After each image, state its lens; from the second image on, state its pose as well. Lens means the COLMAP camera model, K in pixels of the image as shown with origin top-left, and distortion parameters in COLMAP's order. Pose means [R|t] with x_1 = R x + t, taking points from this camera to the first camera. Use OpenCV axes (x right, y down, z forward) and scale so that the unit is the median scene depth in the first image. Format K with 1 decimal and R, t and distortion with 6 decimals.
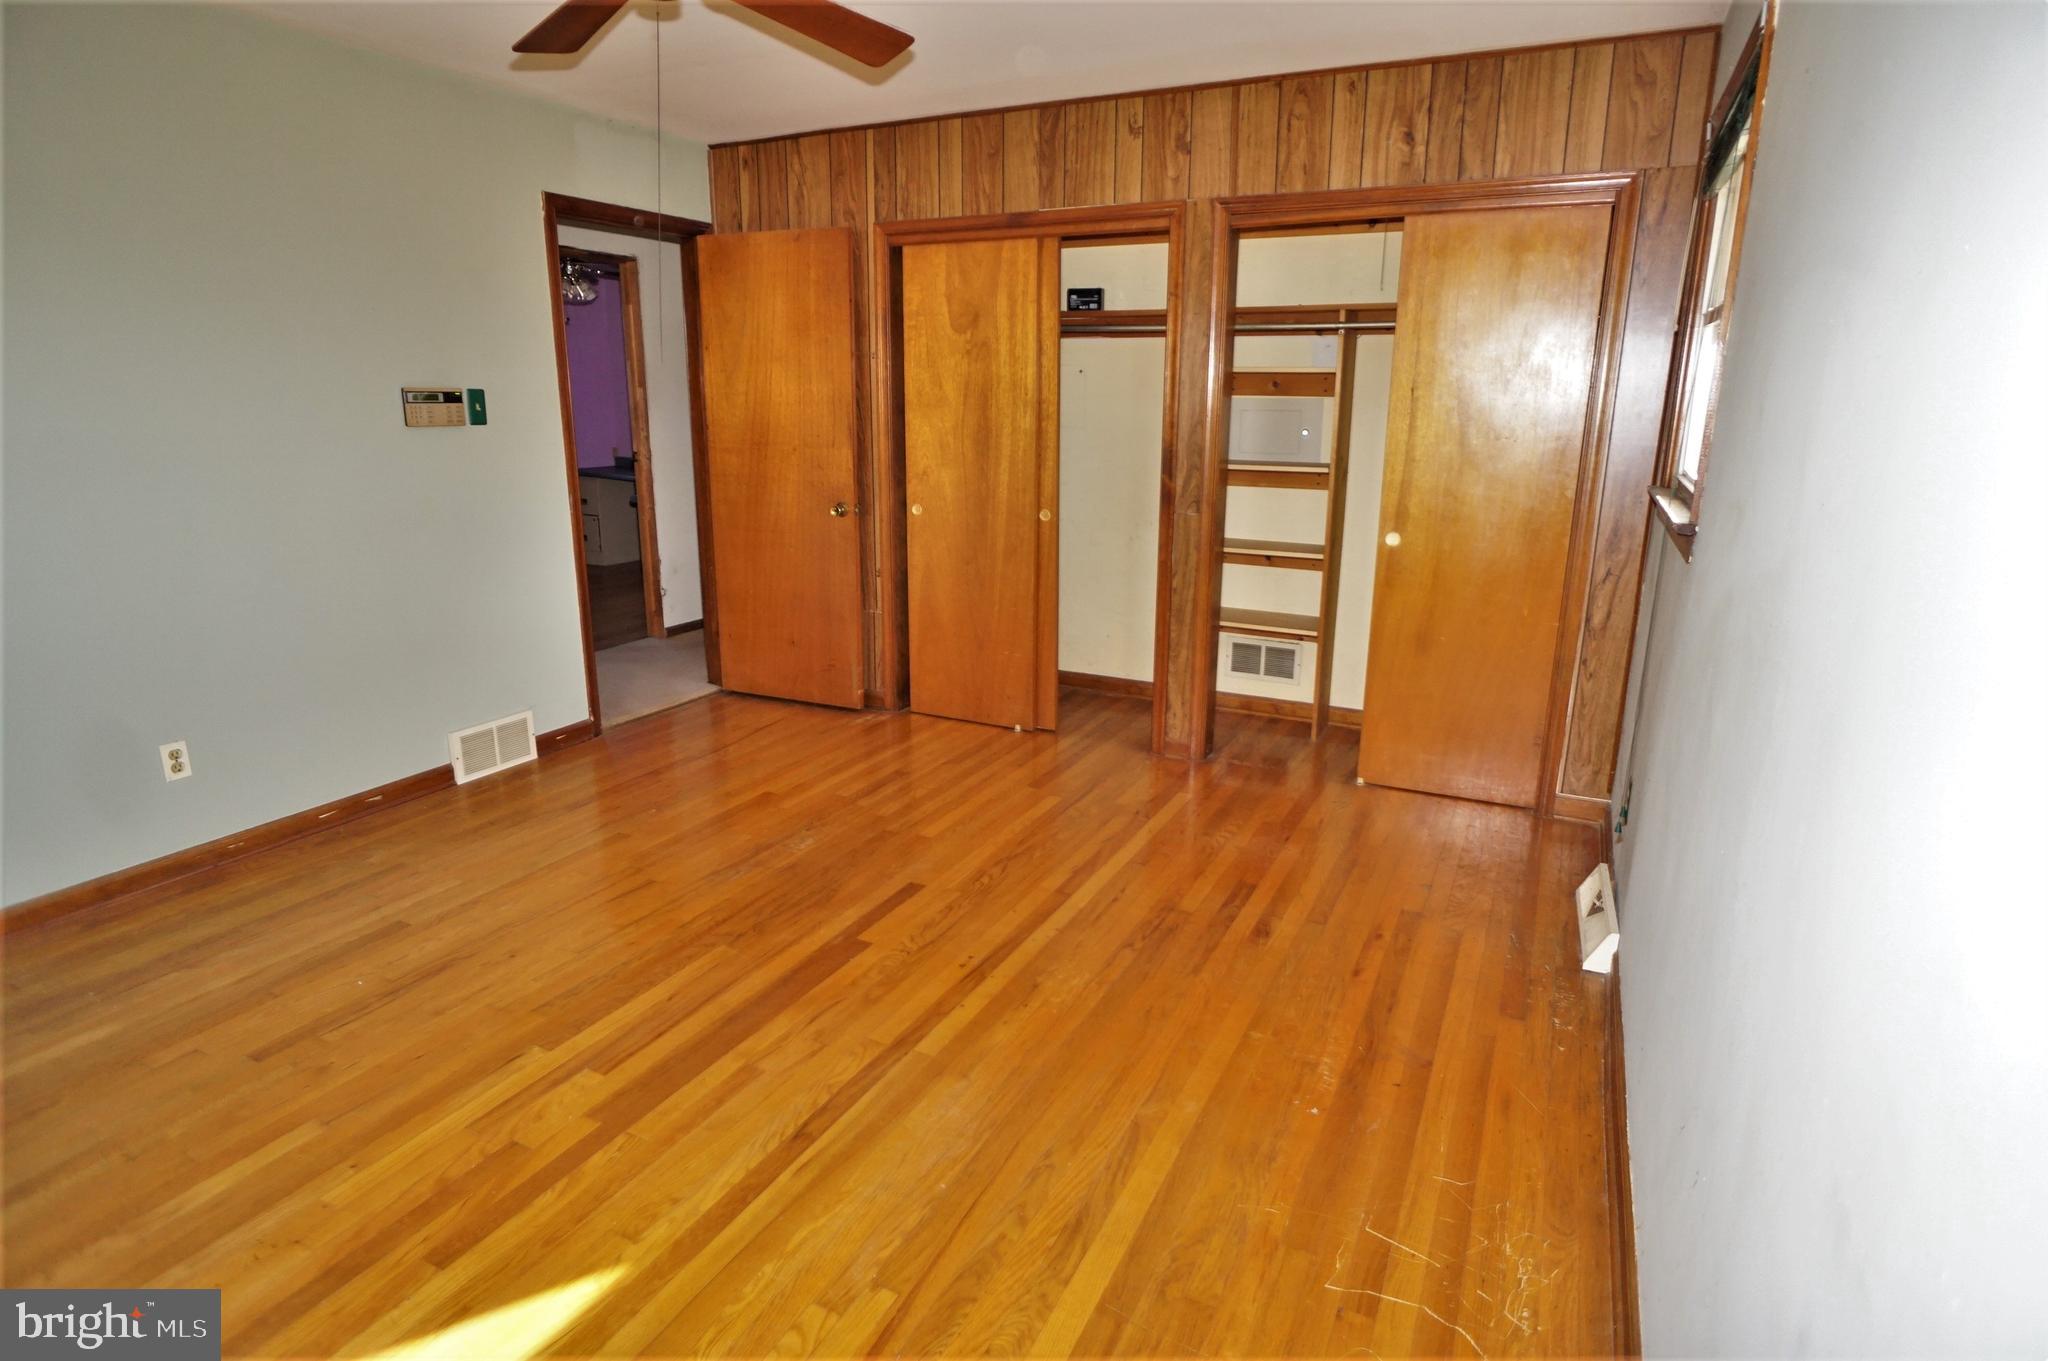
lens RADIAL K [[1092.2, 0, 1025.5], [0, 1092.2, 673.2], [0, 0, 1]] dist [-0.027700, 0.008668]
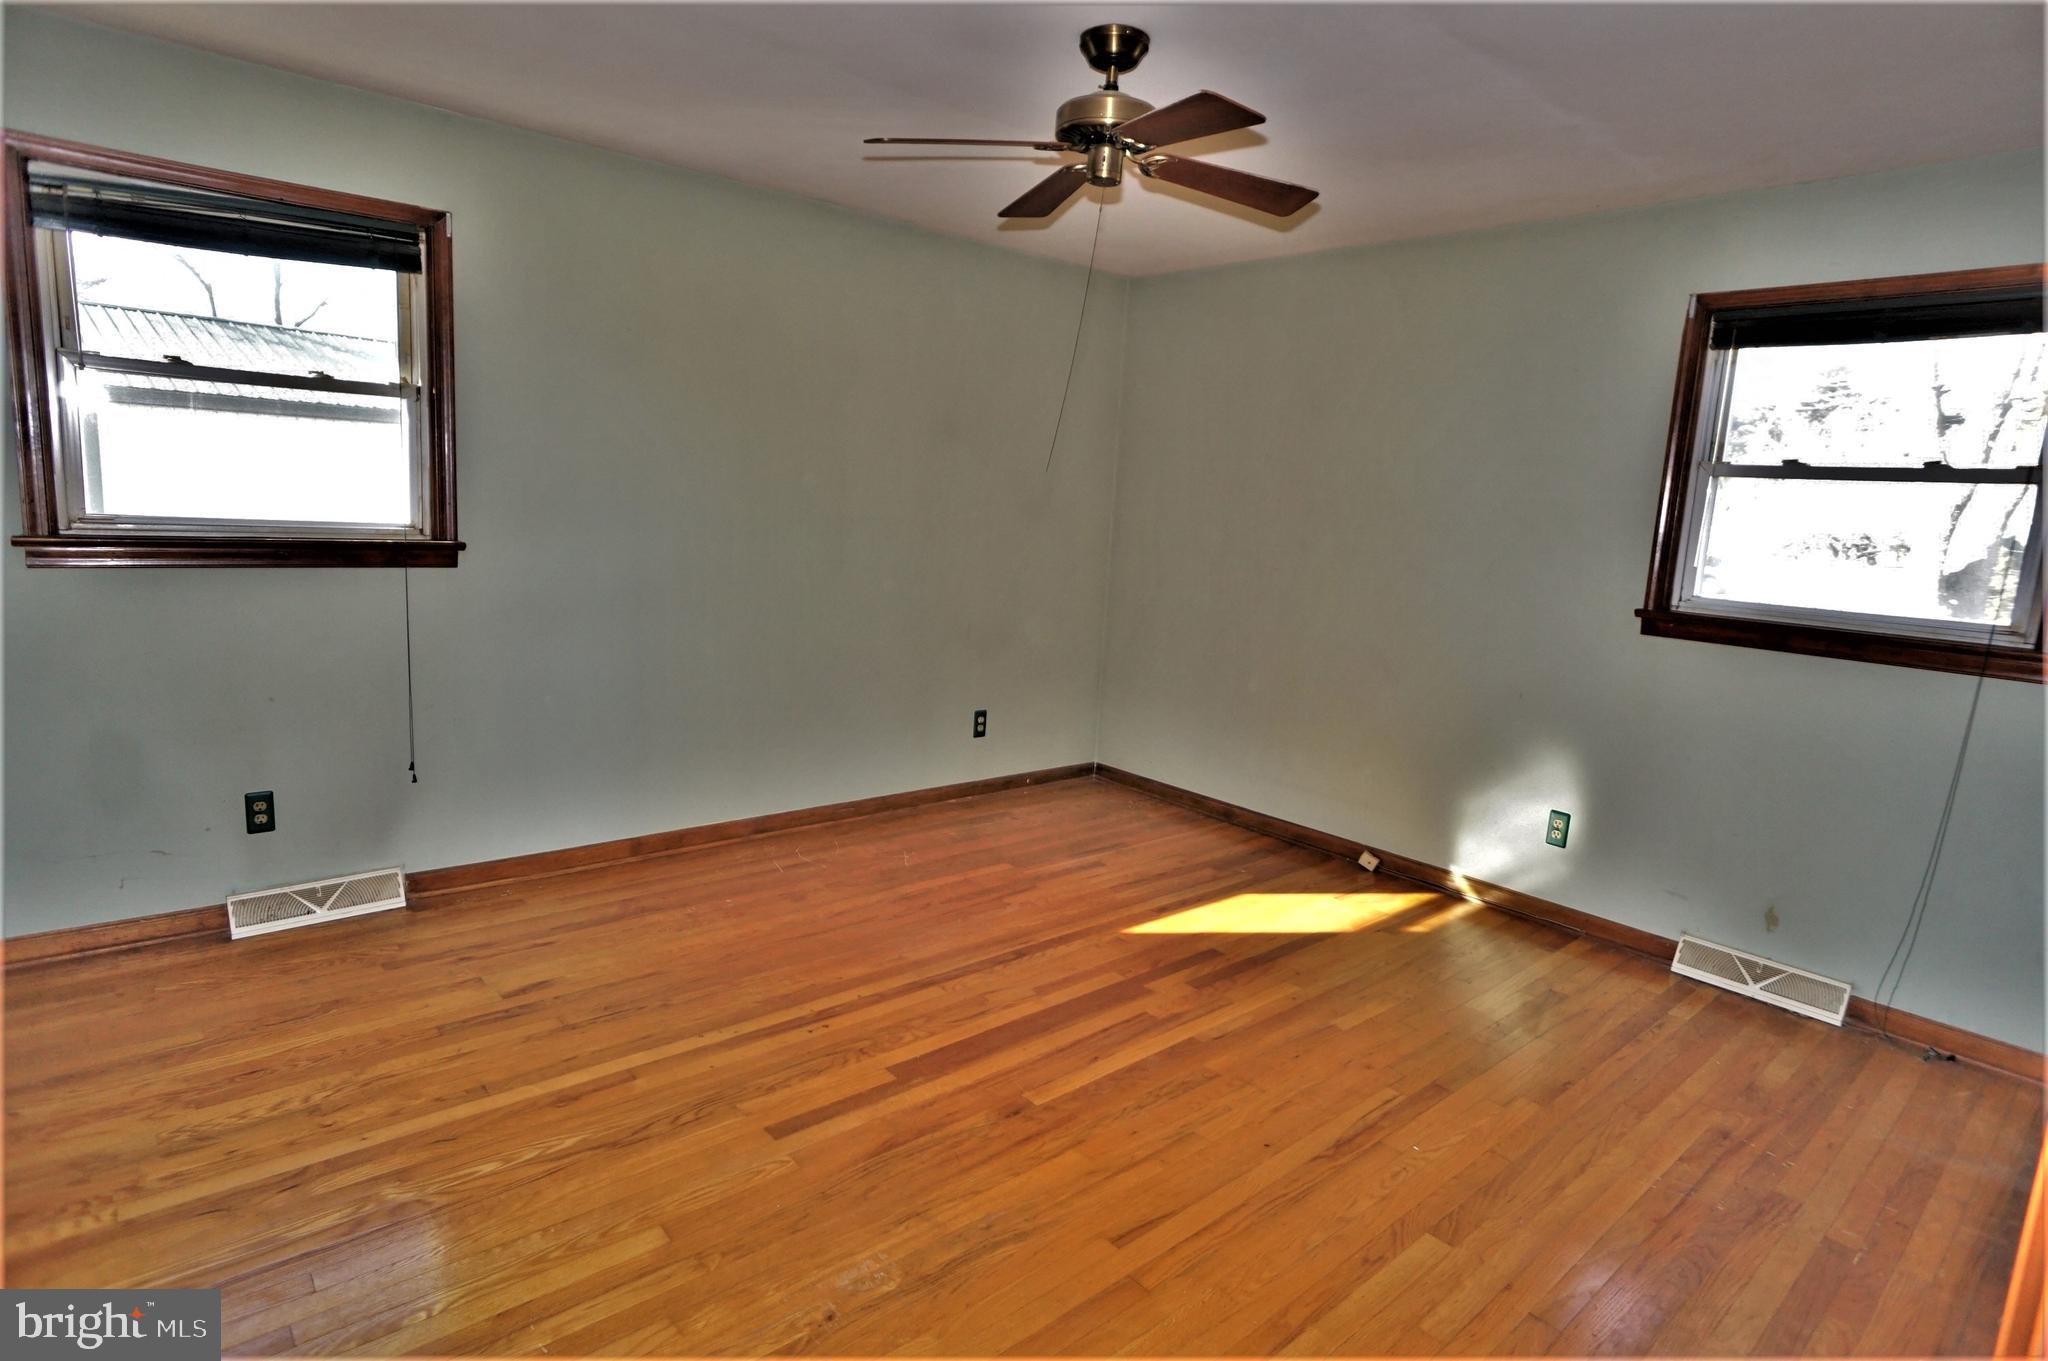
lens RADIAL K [[1092.2, 0, 1014.5], [0, 1092.2, 687.8], [0, 0, 1]] dist [-0.027700, 0.008668]
pose [[-0.921932, -0.125225, 0.366551, -0.609279], [0.030538, 0.919858, 0.391060, -0.462267], [-0.386146, 0.371725, -0.844223, 1.826328]]
